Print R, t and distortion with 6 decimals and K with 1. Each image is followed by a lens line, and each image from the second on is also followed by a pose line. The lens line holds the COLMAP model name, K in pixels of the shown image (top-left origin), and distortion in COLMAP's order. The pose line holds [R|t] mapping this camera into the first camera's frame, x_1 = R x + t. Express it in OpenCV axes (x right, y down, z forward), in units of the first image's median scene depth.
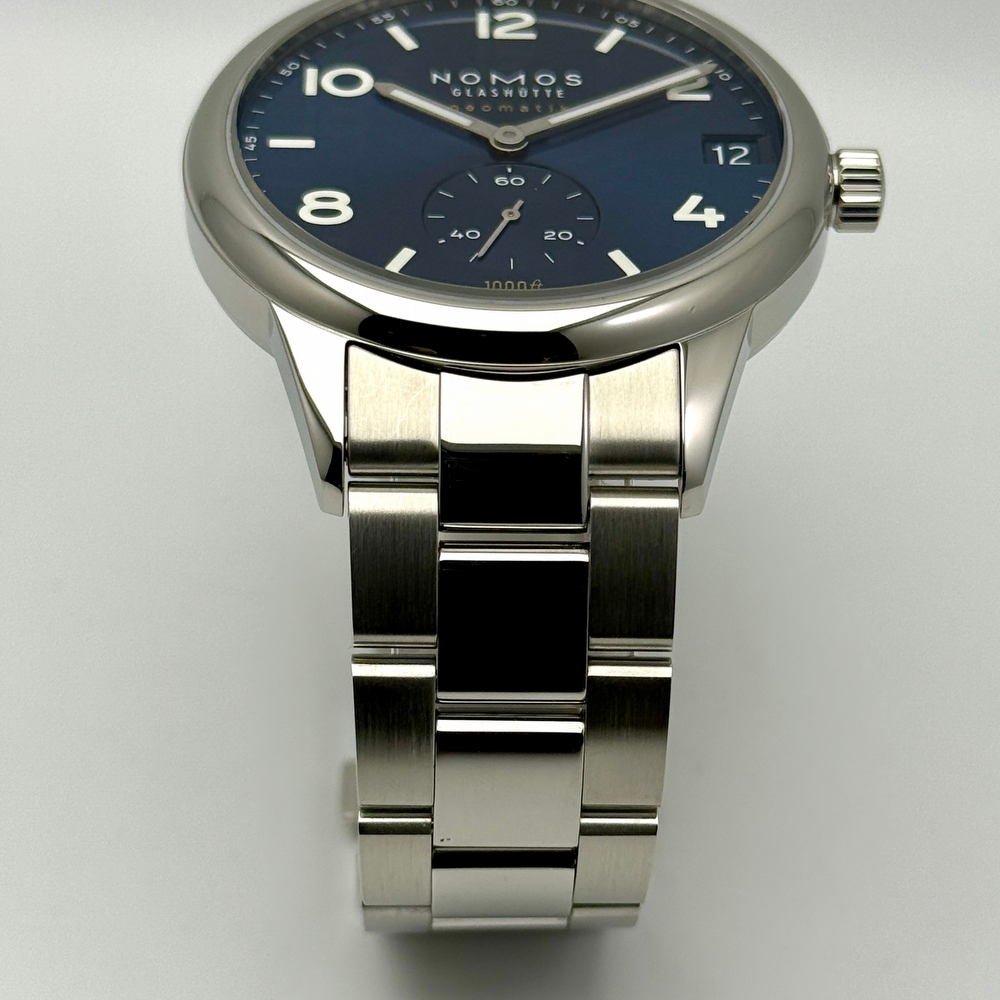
lens RADIAL K [[3043.9, 0, 497.5], [0, 3043.9, 520.1], [0, 0, 1]] dist [0.097466, 1.105275]
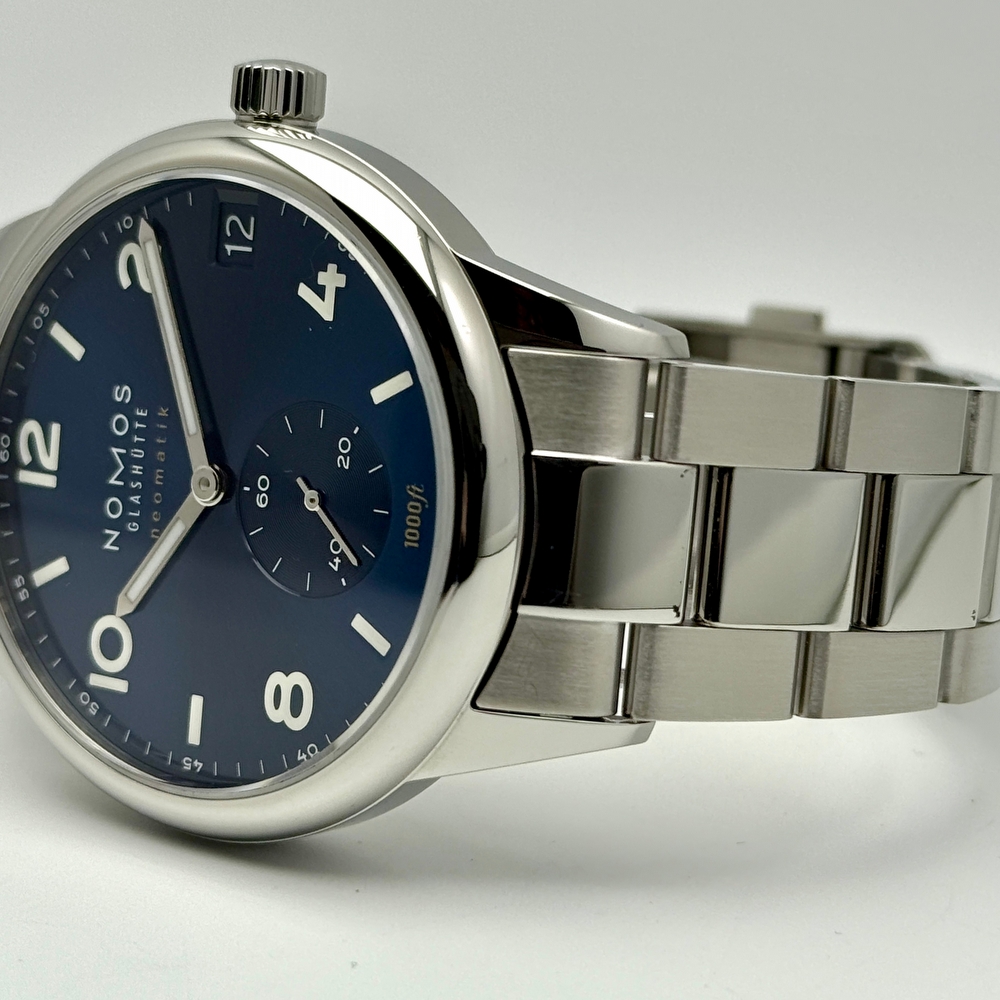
lens RADIAL K [[3043.9, 0, 497.5], [0, 3043.9, 520.1], [0, 0, 1]] dist [0.097466, 1.105275]
pose [[0.085356, -0.986169, -0.142073, 0.126406], [0.973046, 0.051847, 0.224706, -0.239478], [-0.214232, -0.157423, 0.964014, 0.111084]]
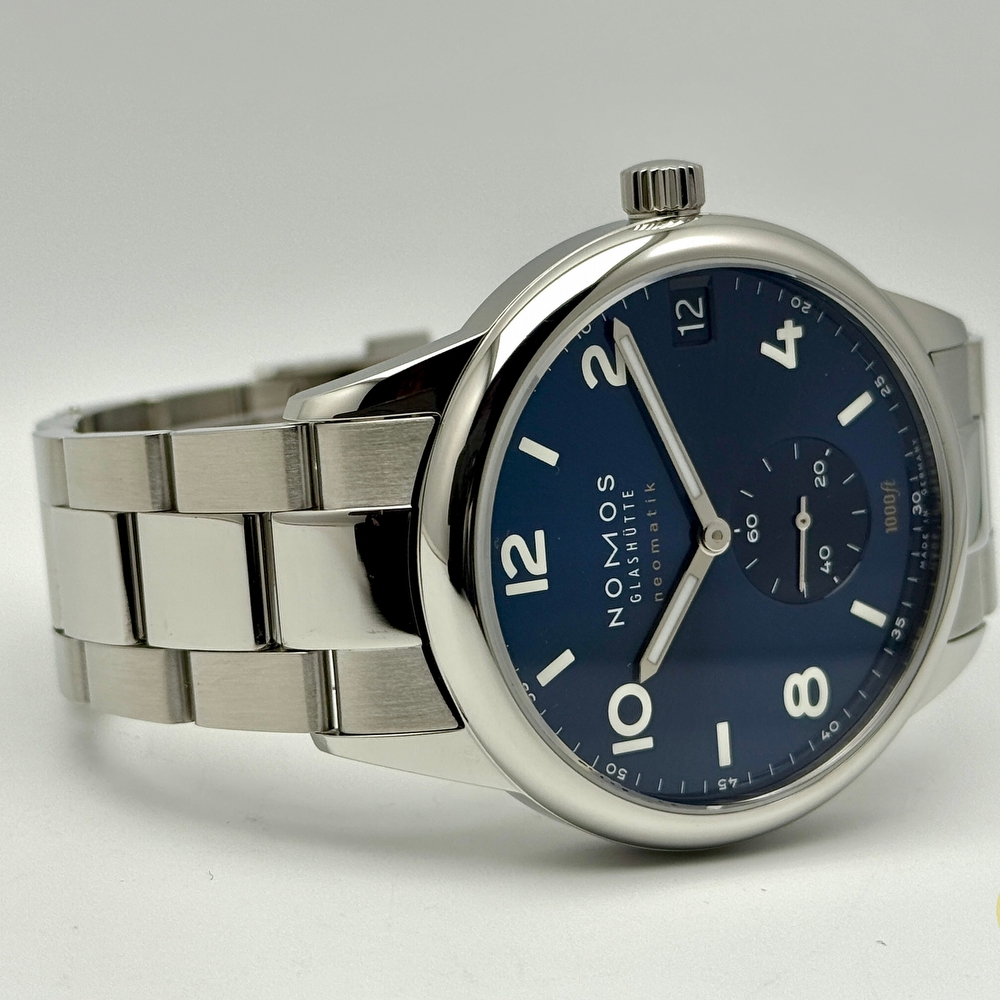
lens RADIAL K [[3043.9, 0, 497.5], [0, 3043.9, 520.1], [0, 0, 1]] dist [0.097466, 1.105275]
pose [[-0.055465, -0.988106, -0.143424, 0.156321], [0.260288, -0.152987, 0.953334, -1.093668], [-0.963937, 0.015545, 0.265678, 0.786940]]
